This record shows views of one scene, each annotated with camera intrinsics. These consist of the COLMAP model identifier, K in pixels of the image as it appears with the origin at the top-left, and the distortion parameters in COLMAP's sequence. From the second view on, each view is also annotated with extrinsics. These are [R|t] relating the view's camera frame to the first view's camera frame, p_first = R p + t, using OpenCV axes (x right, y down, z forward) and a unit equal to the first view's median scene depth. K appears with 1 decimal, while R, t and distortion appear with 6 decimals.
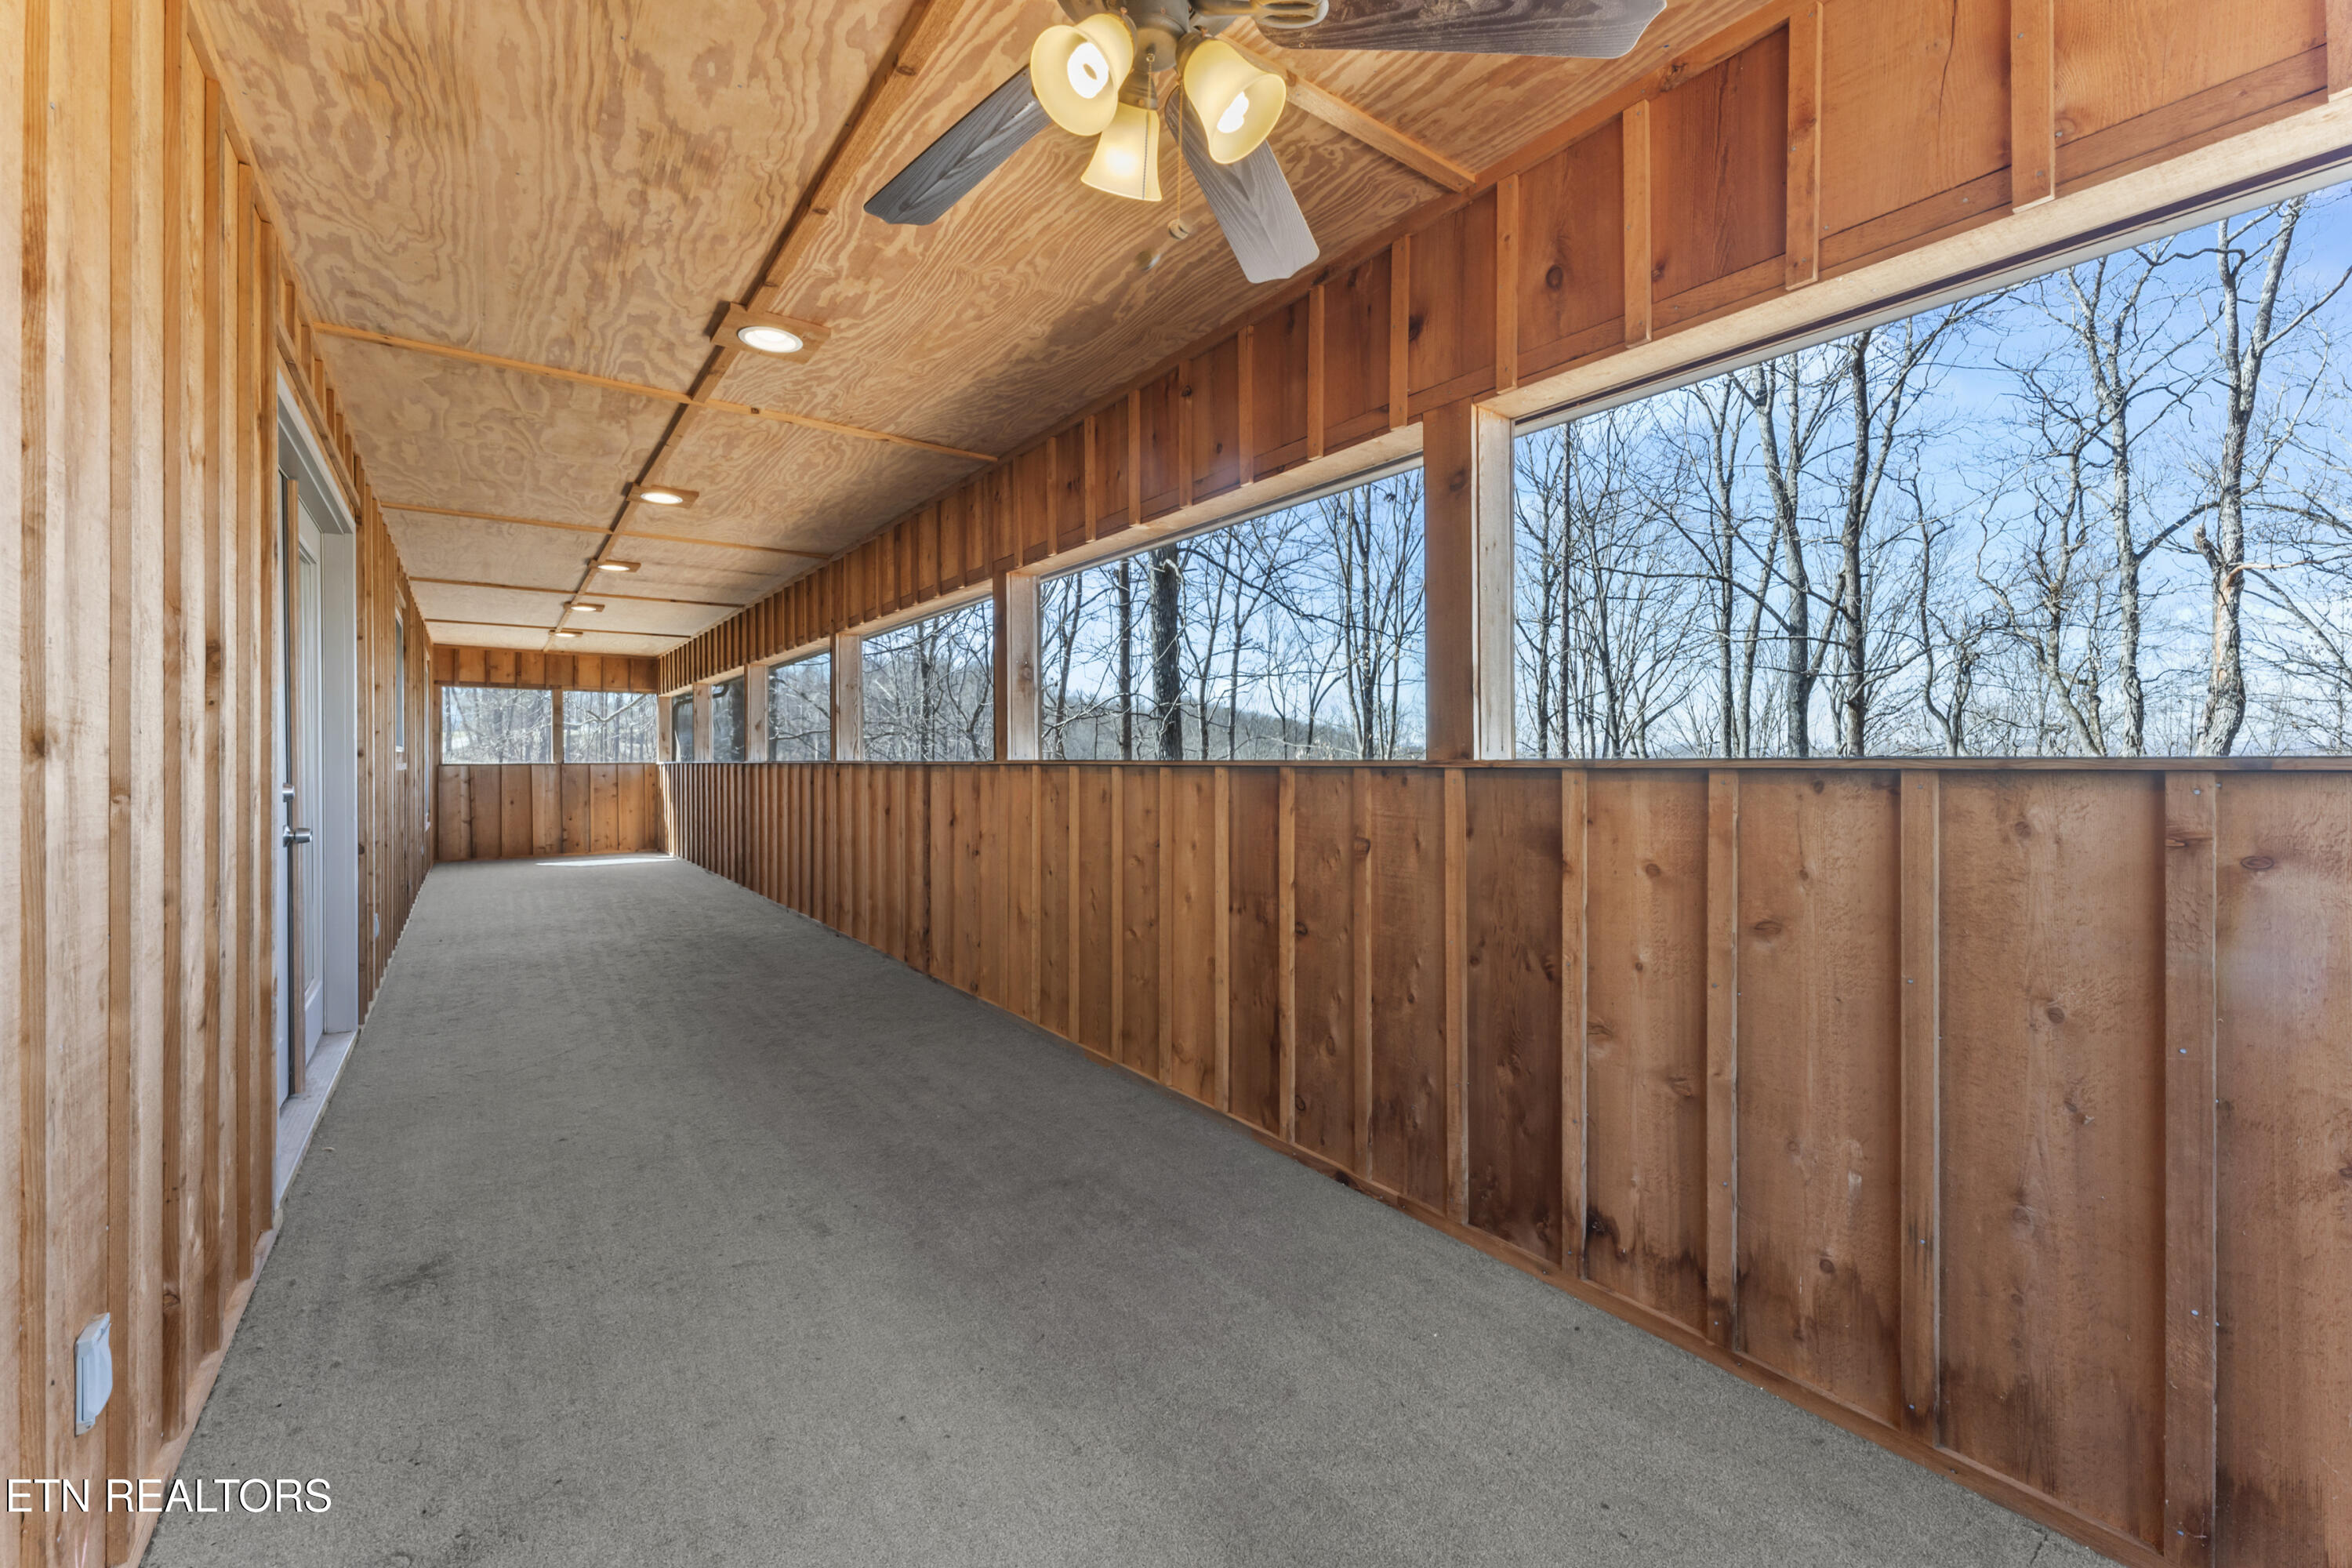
lens RADIAL K [[958.8, 0, 1186.6], [0, 958.8, 766.2], [0, 0, 1]] dist [0.003596, 0.000037]
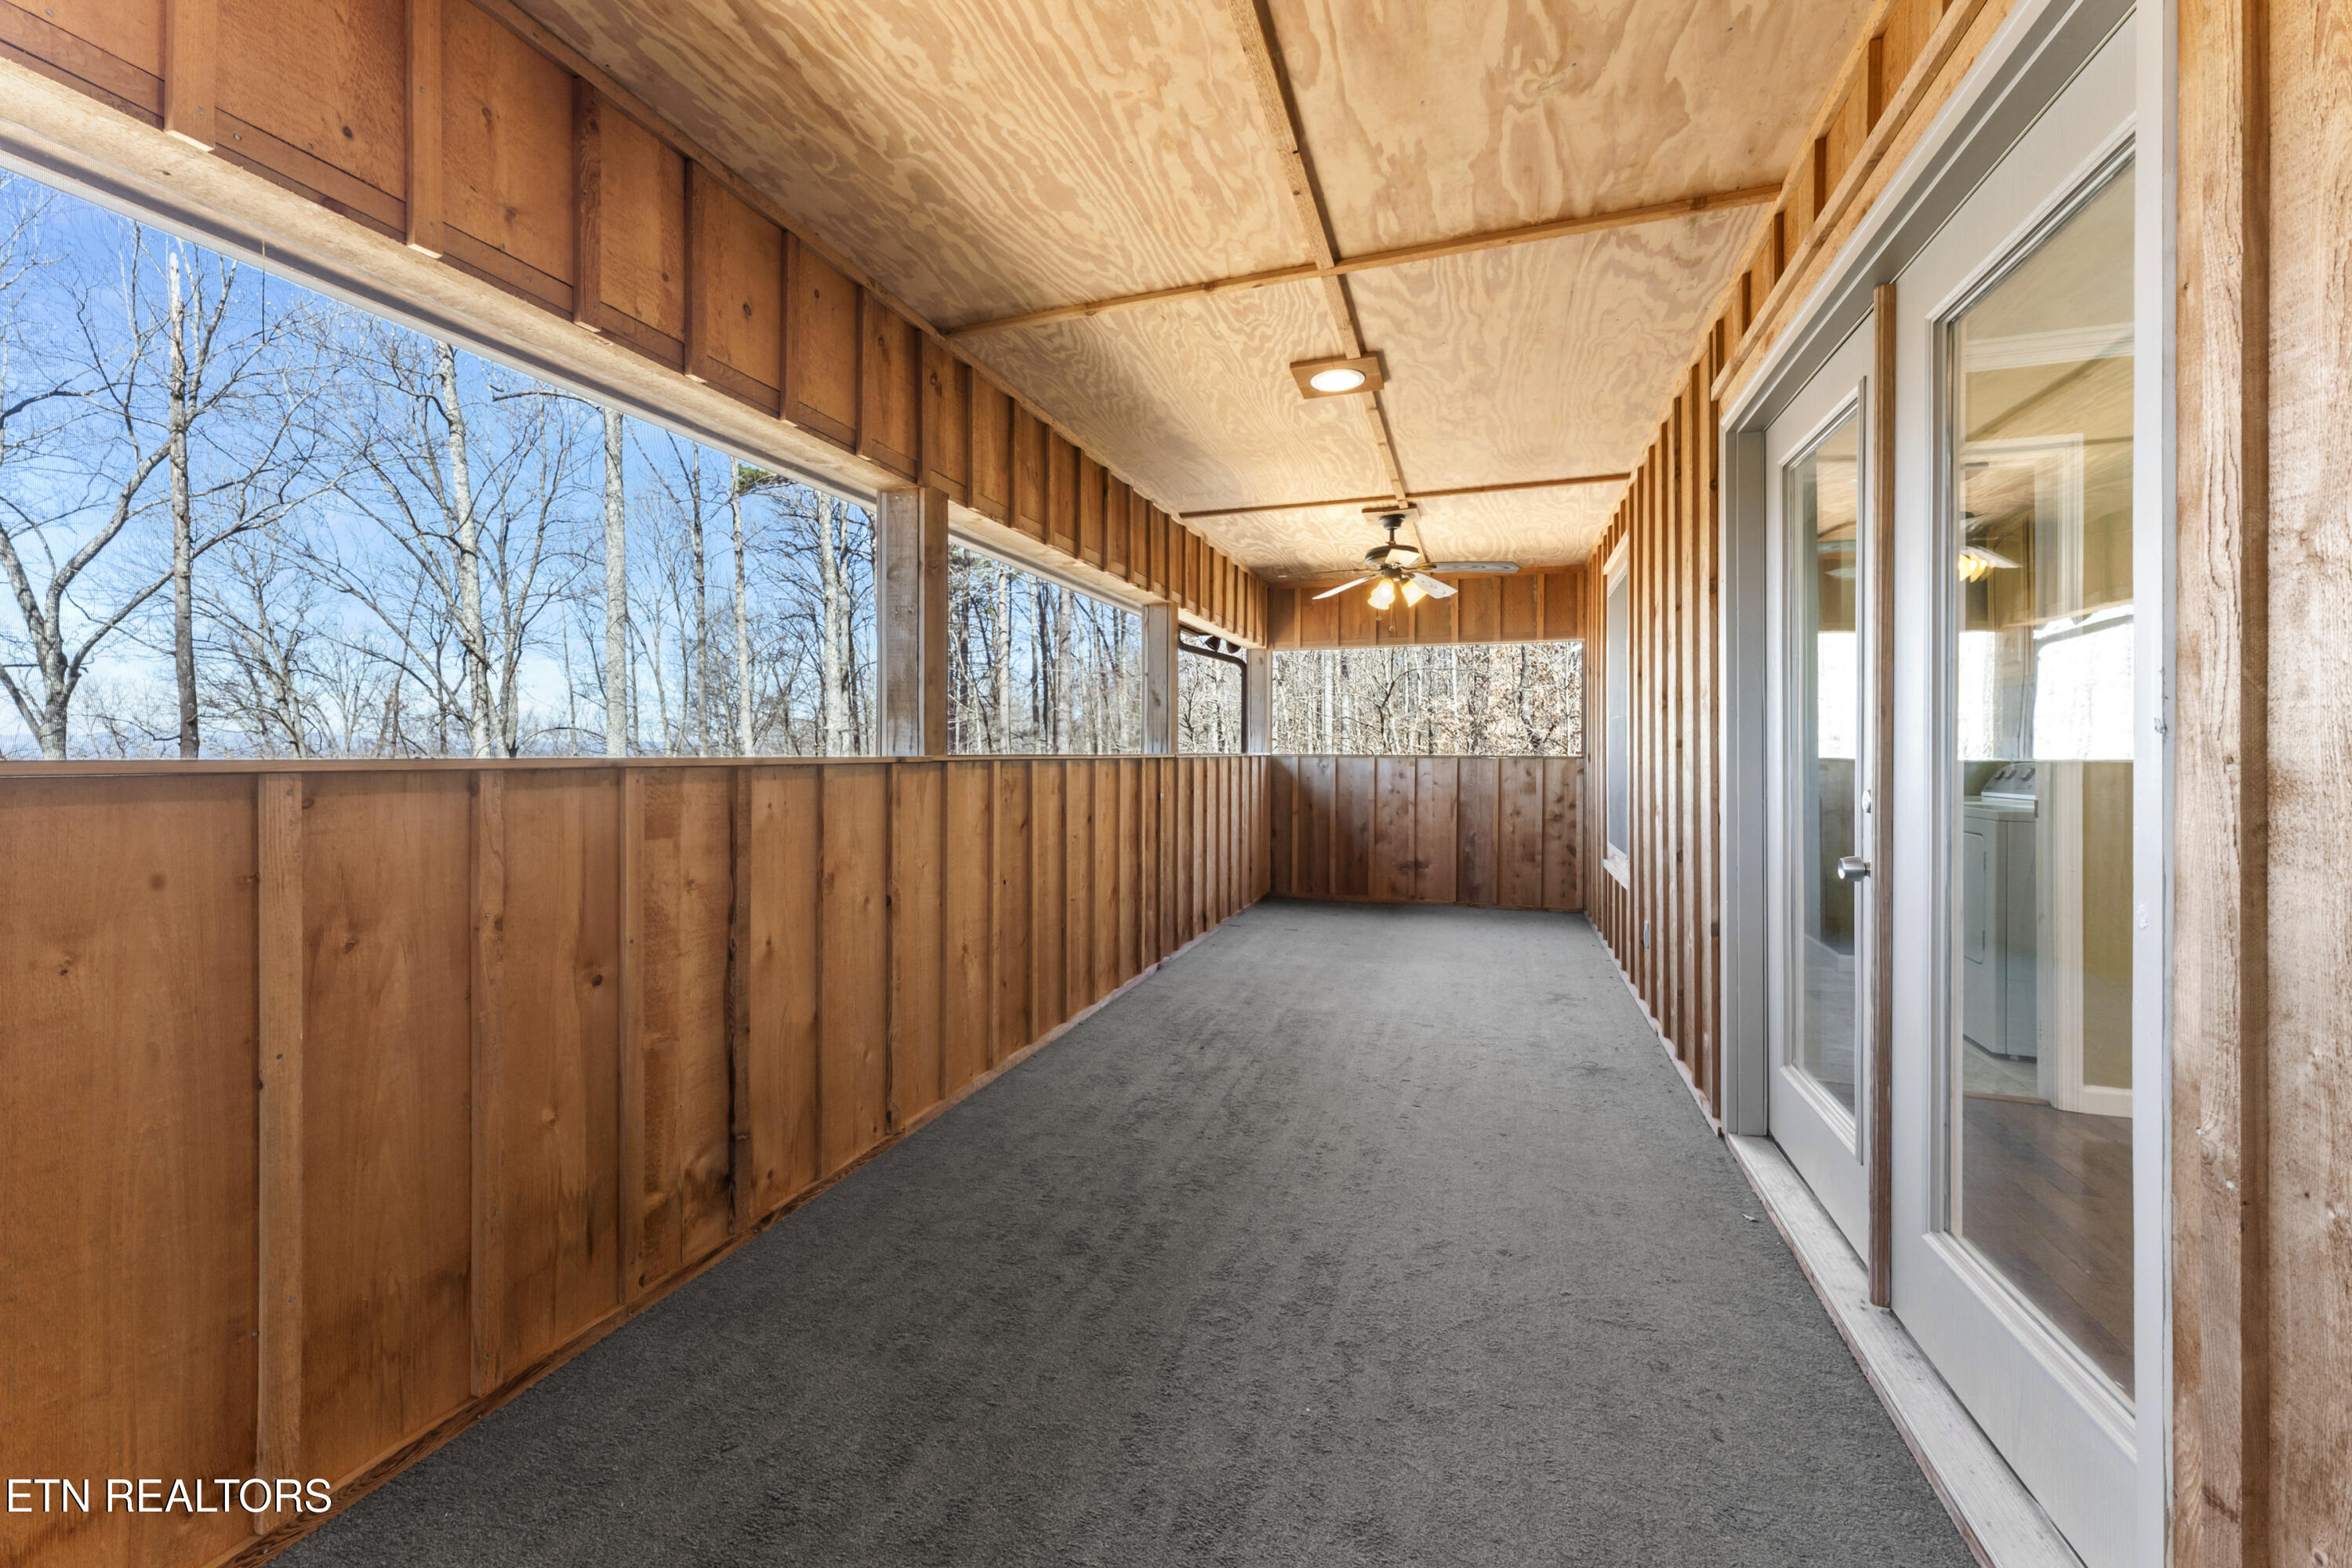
lens RADIAL K [[958.8, 0, 1181.8], [0, 958.8, 775.6], [0, 0, 1]] dist [0.003596, 0.000037]
pose [[-0.585782, -0.010342, 0.810403, -1.113078], [-0.004293, 0.999944, 0.009657, 0.004547], [-0.810458, 0.002177, -0.585793, 1.623395]]
